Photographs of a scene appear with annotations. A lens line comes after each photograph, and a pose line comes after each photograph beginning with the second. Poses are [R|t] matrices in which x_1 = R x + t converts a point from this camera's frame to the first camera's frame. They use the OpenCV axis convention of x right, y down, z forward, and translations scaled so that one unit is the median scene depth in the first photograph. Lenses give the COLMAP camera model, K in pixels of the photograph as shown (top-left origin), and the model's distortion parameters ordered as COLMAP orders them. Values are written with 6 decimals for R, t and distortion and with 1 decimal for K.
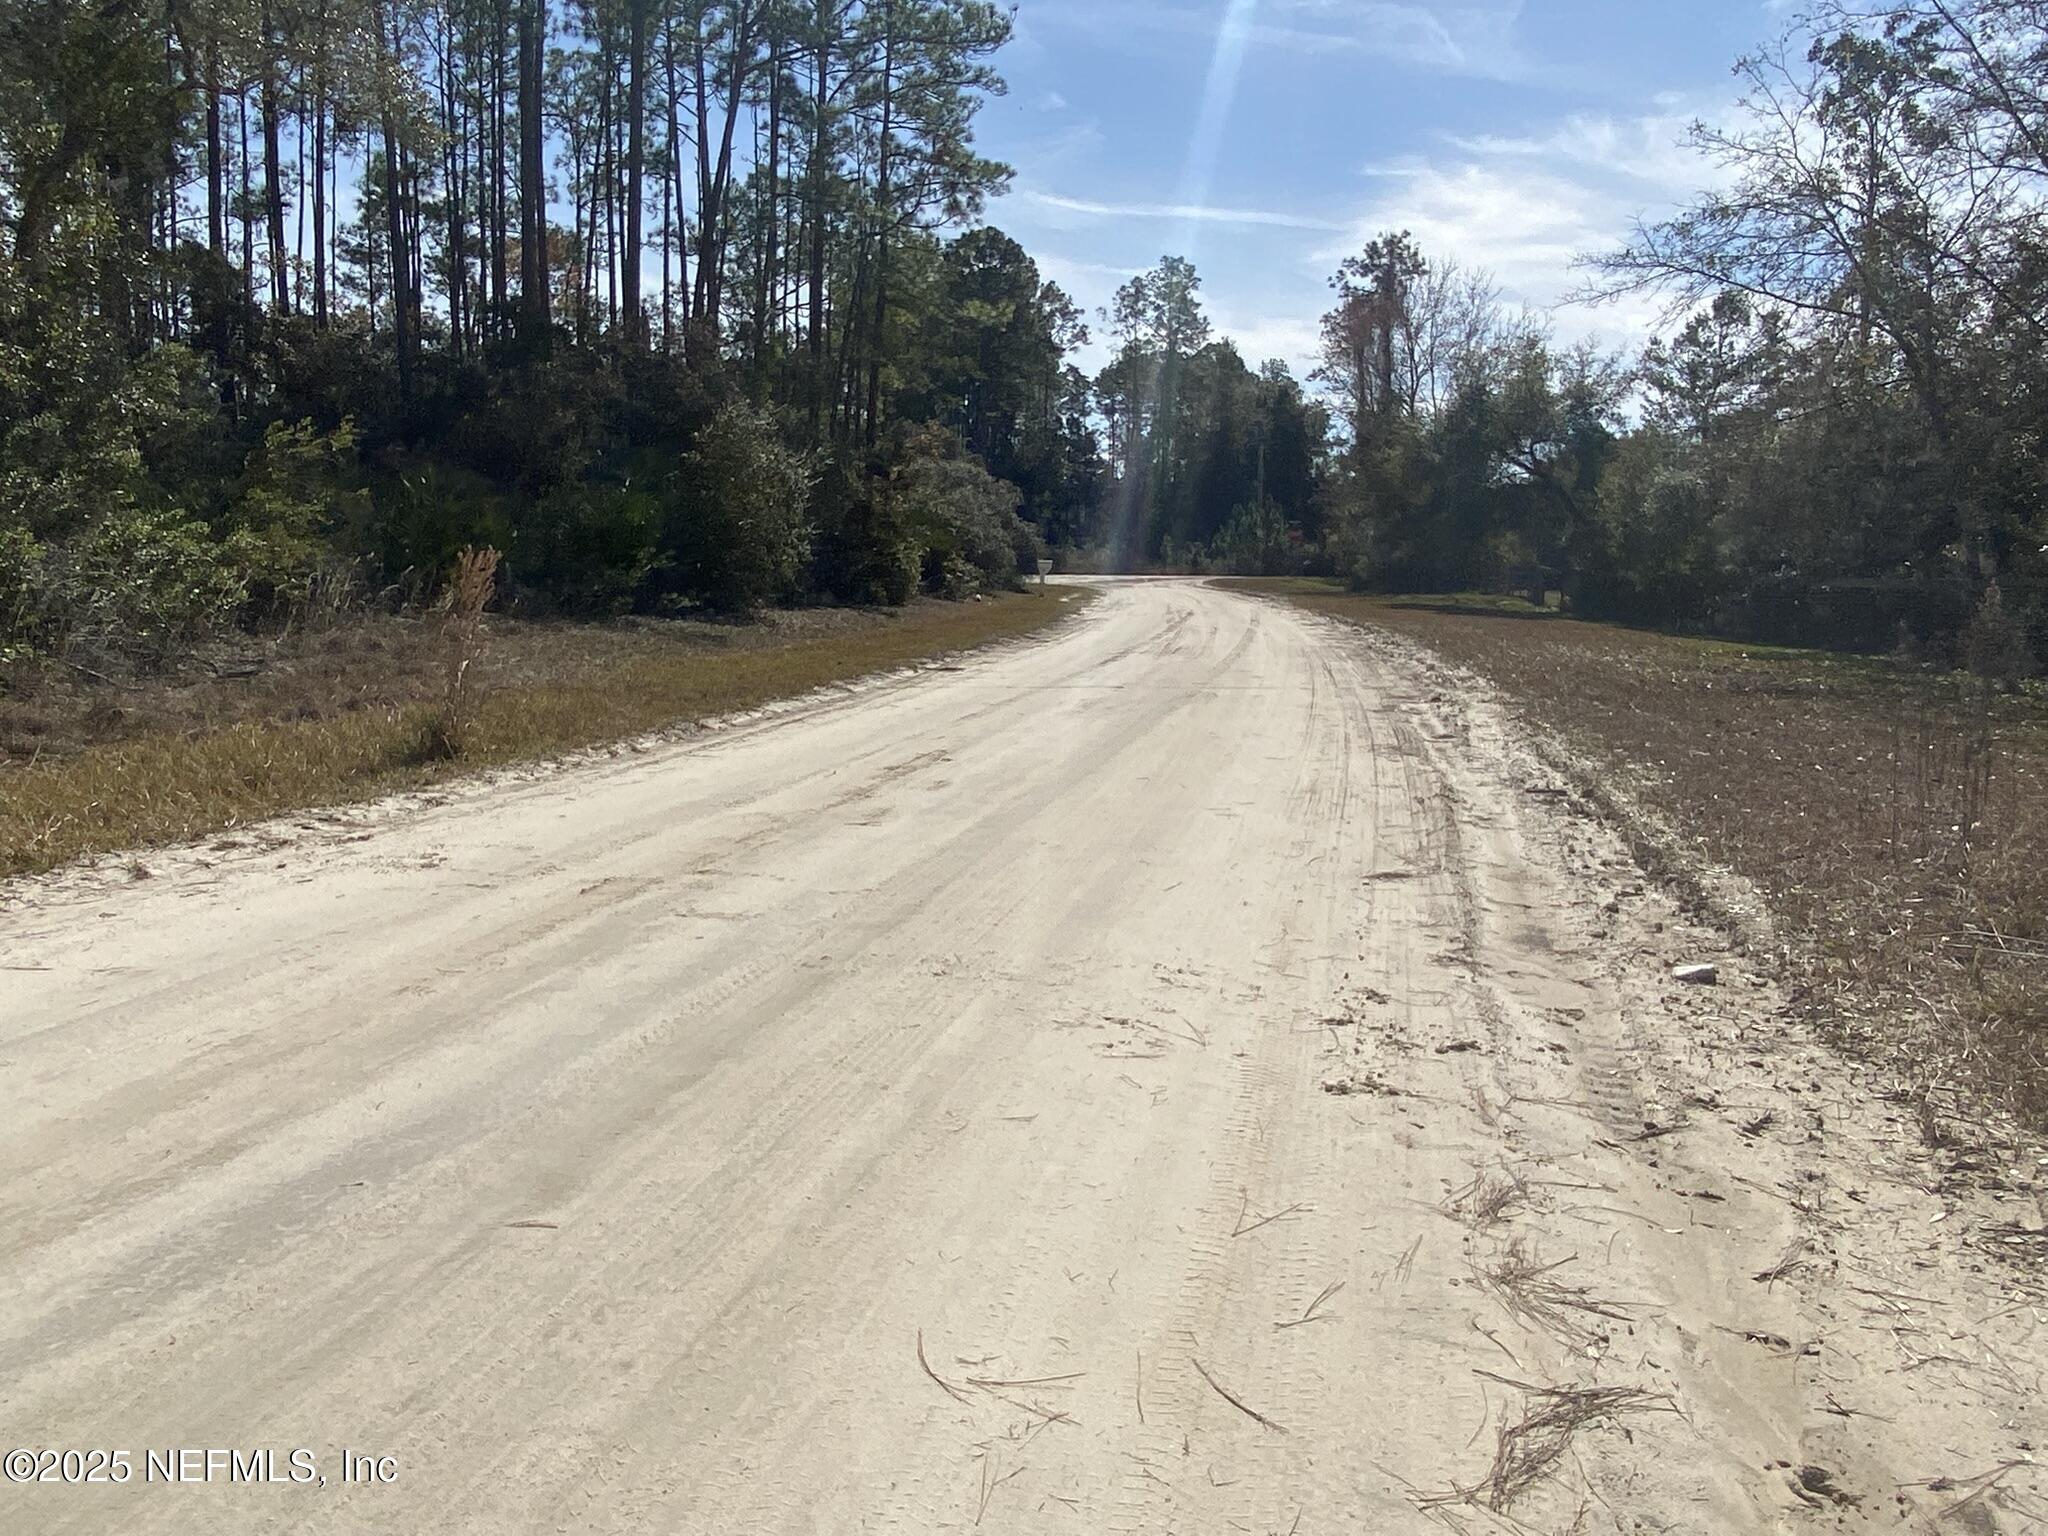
lens RADIAL K [[1497.3, 0, 1024.0], [0, 1497.3, 768.0], [0, 0, 1]] dist [0.122403, -0.144214]
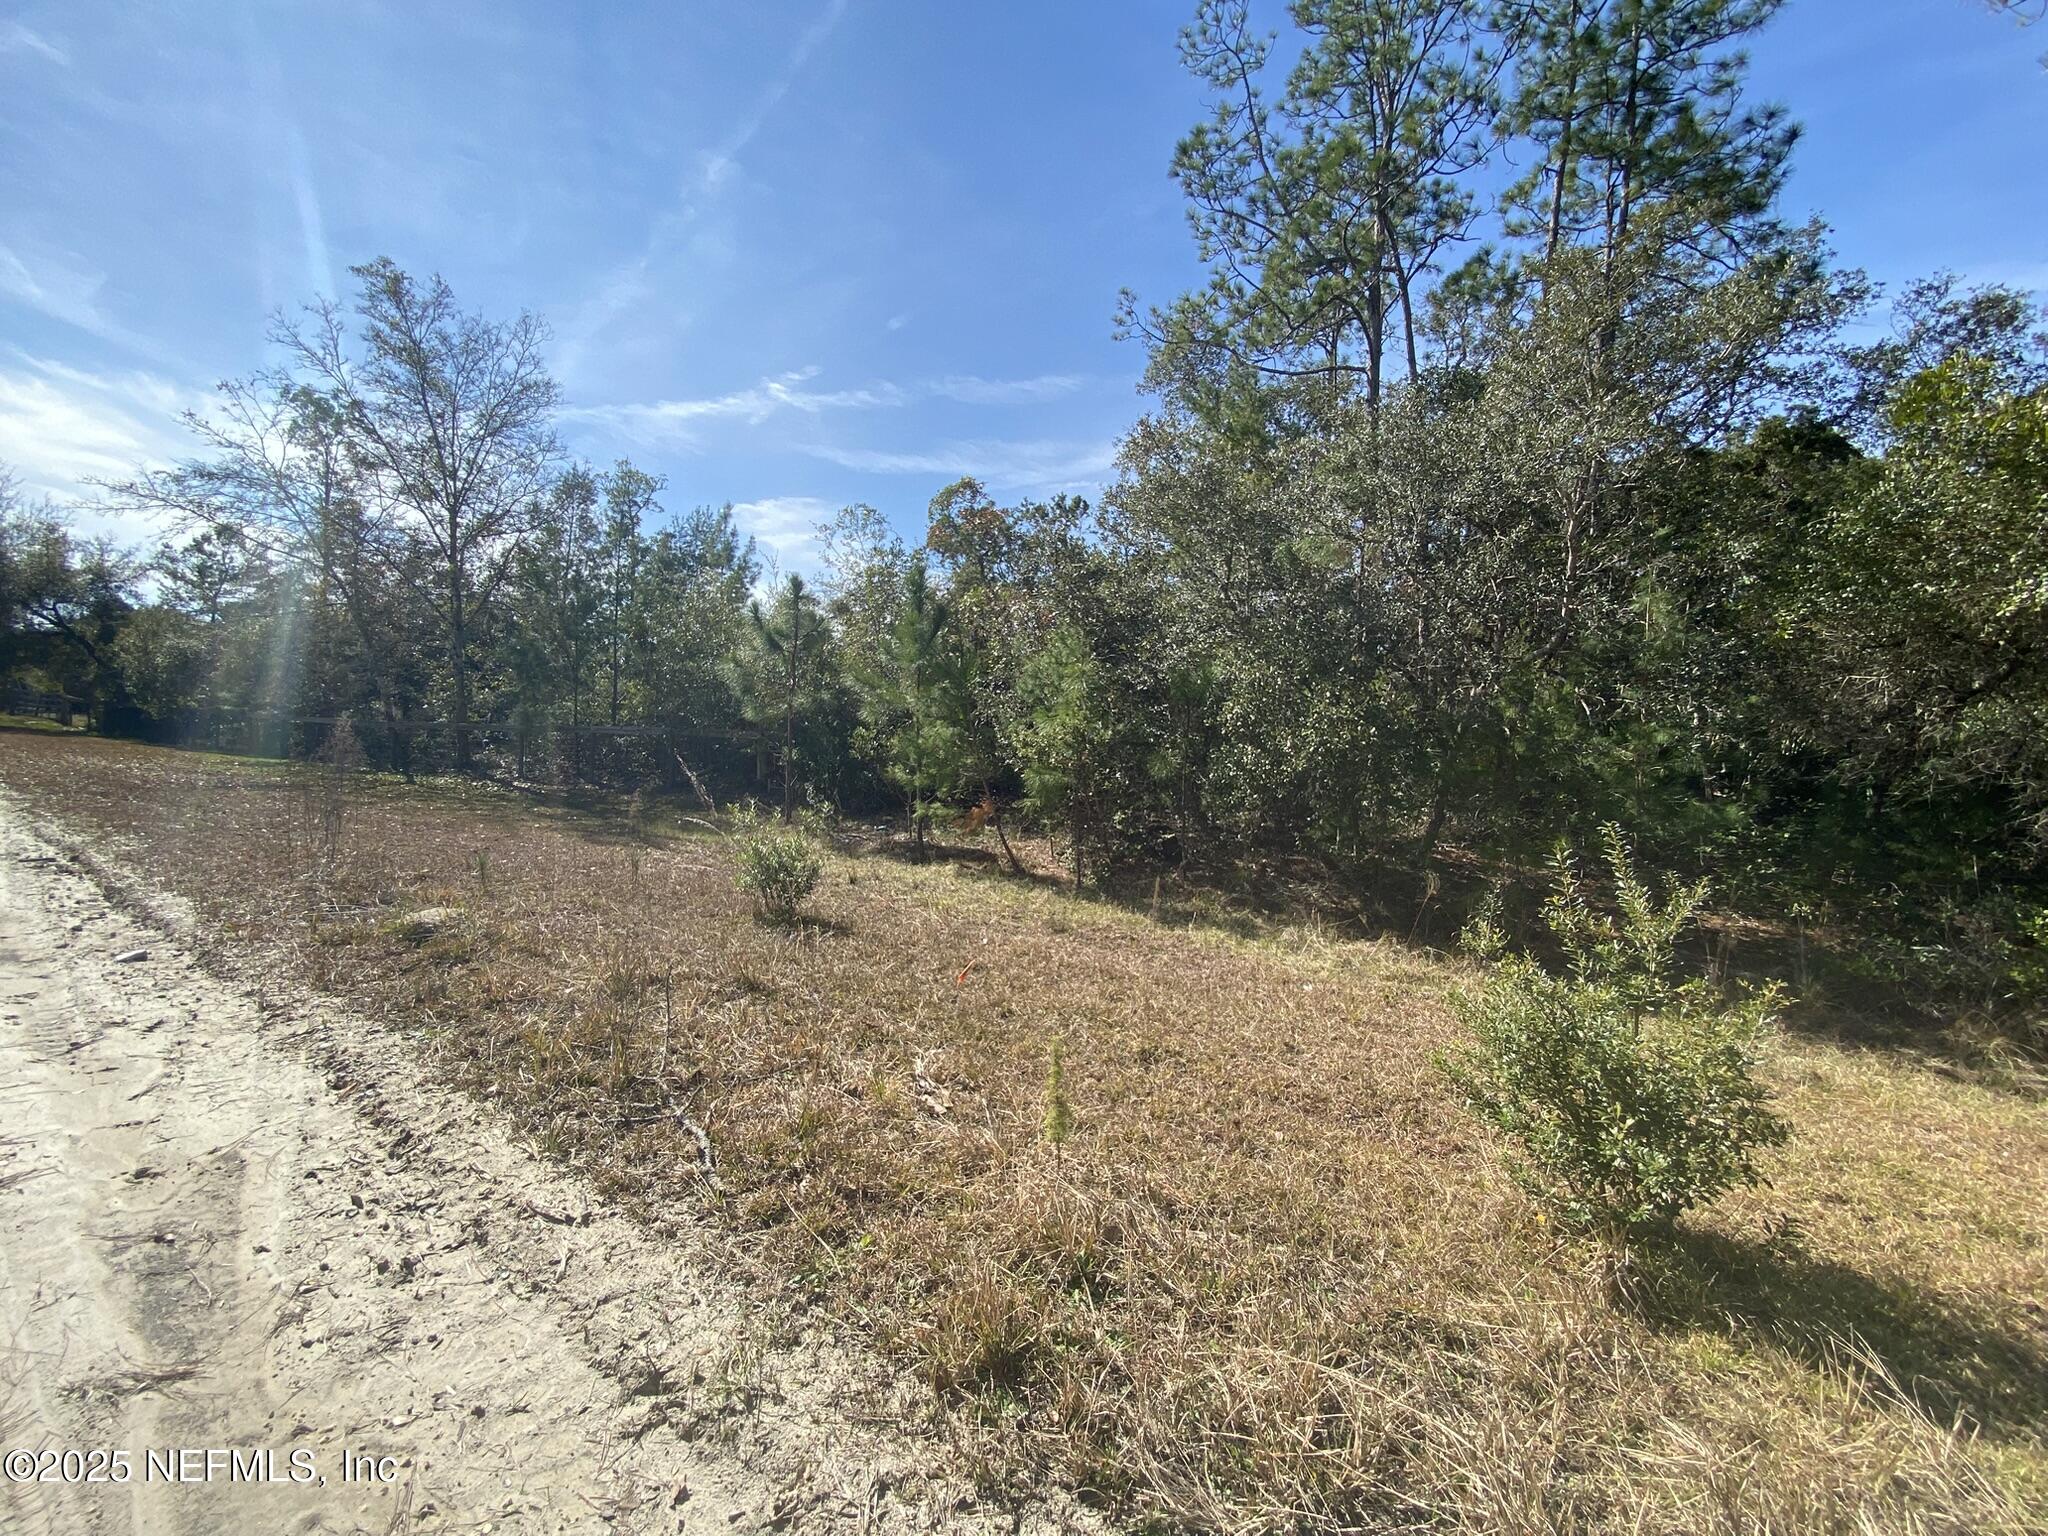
lens RADIAL K [[842.7, 0, 1024.2], [0, 842.7, 764.6], [0, 0, 1]] dist [0.033204, -0.025584]
pose [[0.394548, -0.006380, 0.918853, -0.011810], [0.071453, 0.997161, -0.023758, 0.011283], [-0.916093, 0.075028, 0.393884, -0.161067]]
